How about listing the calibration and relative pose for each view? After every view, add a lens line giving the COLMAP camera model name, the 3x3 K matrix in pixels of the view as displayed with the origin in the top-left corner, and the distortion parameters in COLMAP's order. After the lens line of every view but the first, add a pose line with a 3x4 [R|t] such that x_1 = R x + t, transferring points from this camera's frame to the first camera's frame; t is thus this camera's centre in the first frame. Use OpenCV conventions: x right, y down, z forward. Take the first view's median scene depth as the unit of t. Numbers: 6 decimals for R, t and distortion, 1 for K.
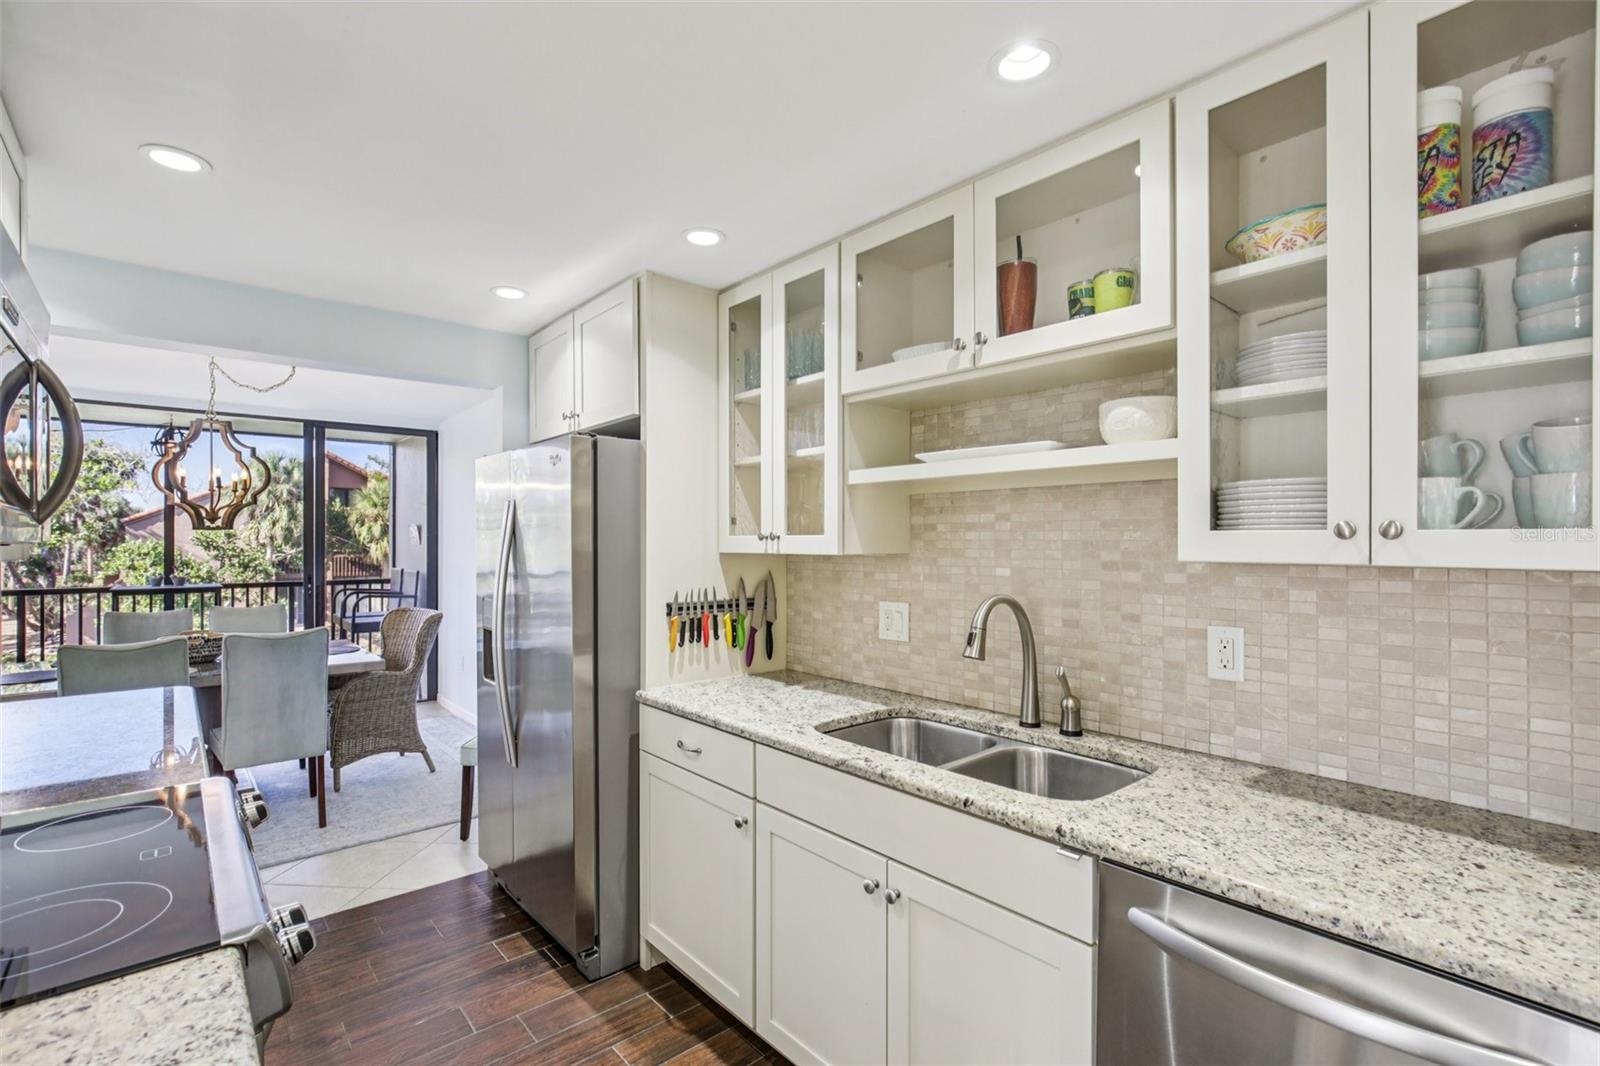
lens RADIAL K [[726.8, 0, 798.1], [0, 726.8, 548.6], [0, 0, 1]] dist [-0.018706, 0.007898]
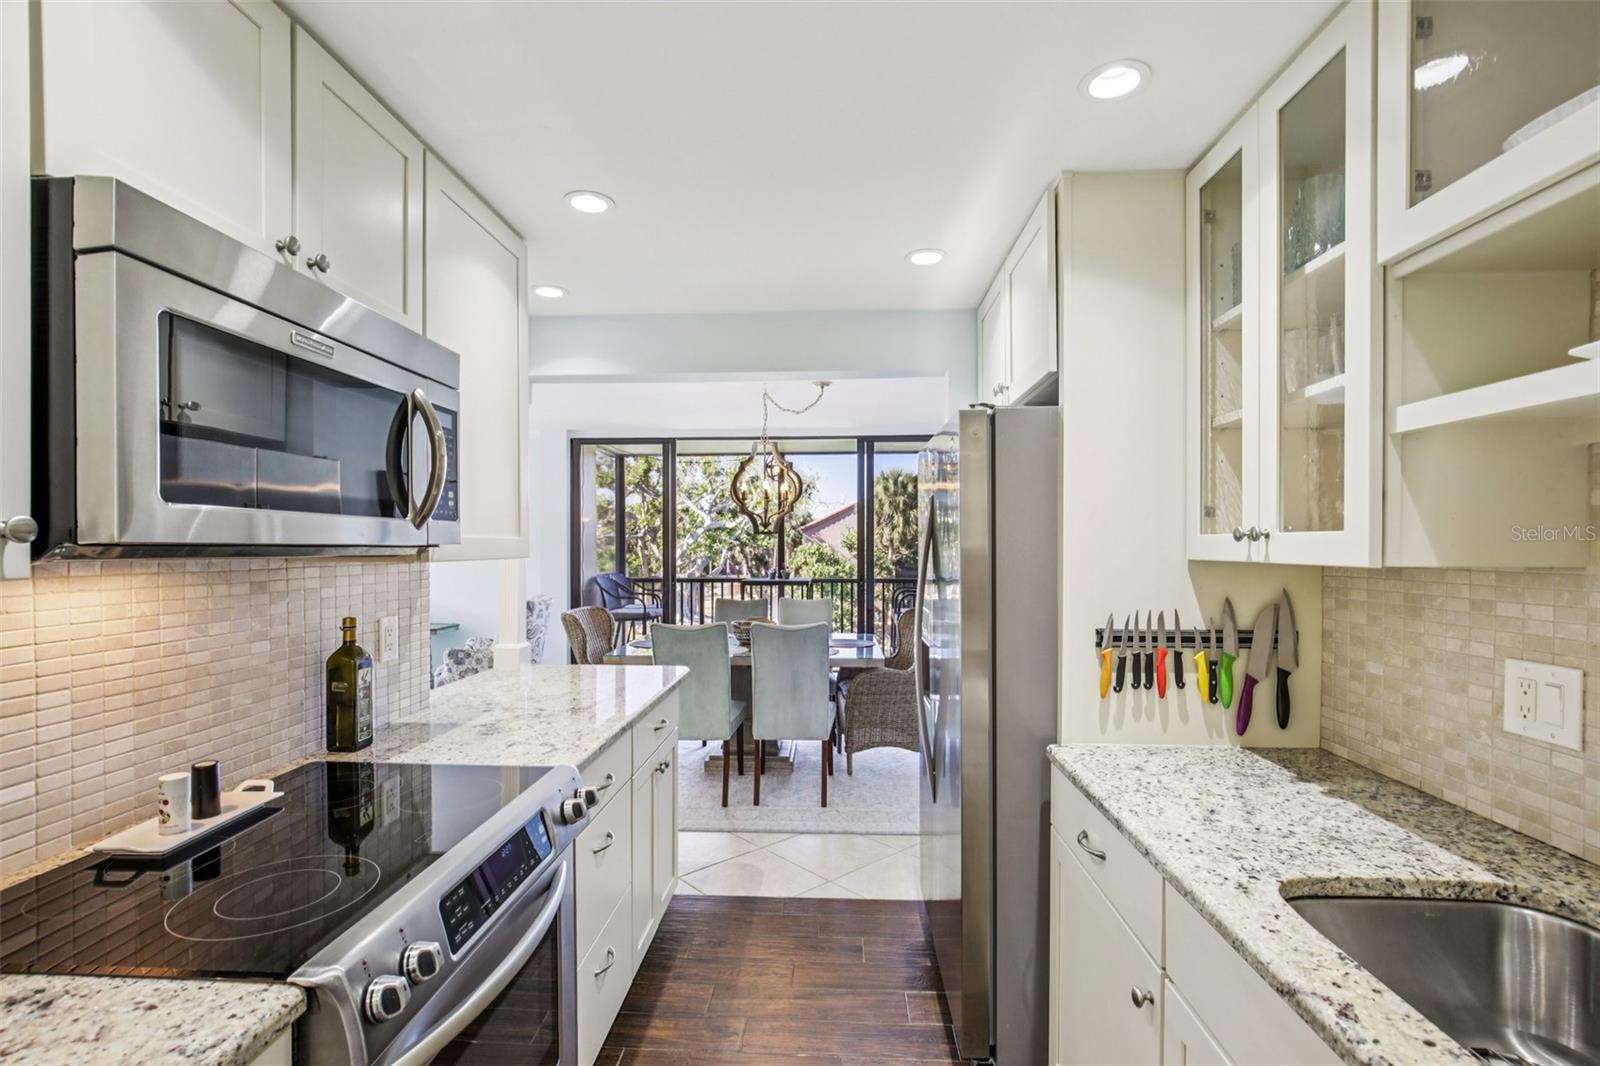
lens RADIAL K [[727.1, 0, 799.3], [0, 727.1, 552.9], [0, 0, 1]] dist [-0.017429, 0.007191]
pose [[0.716127, 0.008232, -0.697921, 0.103331], [-0.006625, 0.999966, 0.004997, -0.001659], [0.697938, 0.001045, 0.716157, 0.269159]]
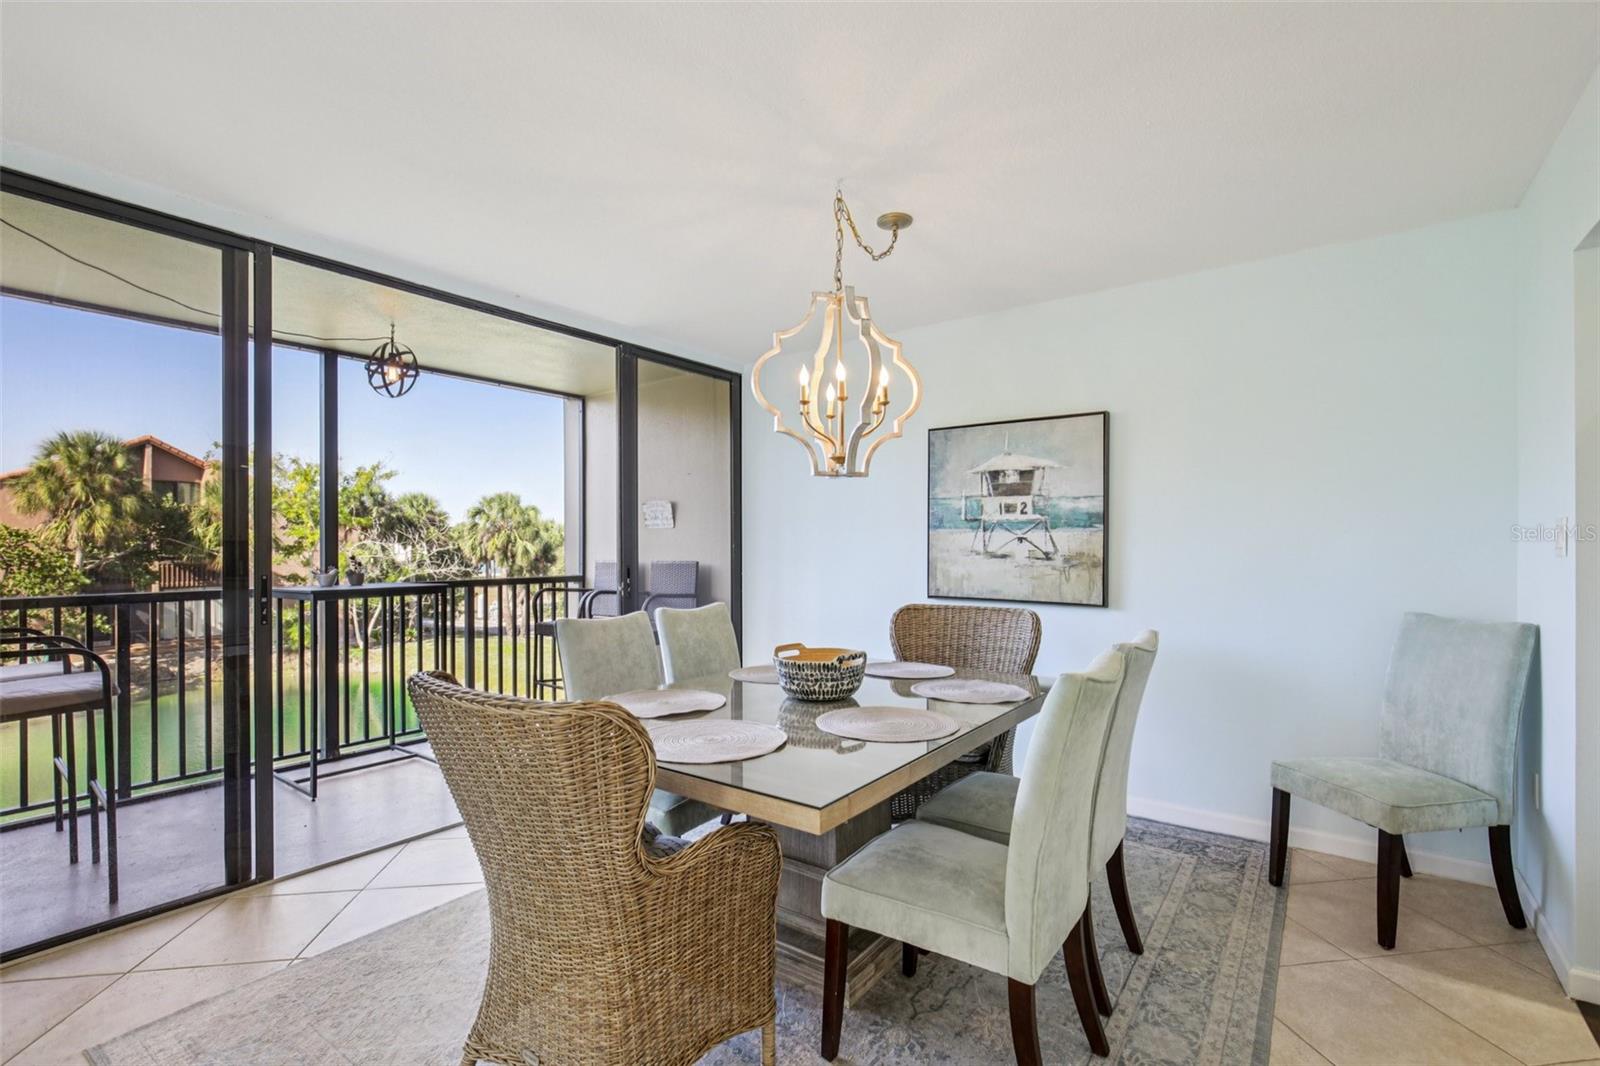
lens RADIAL K [[727.1, 0, 799.3], [0, 727.1, 552.9], [0, 0, 1]] dist [-0.017429, 0.007191]
pose [[0.978809, -0.003968, 0.204736, -1.459793], [0.004237, 0.999991, -0.000874, 0.054597], [-0.204730, 0.001723, 0.978817, 0.607053]]
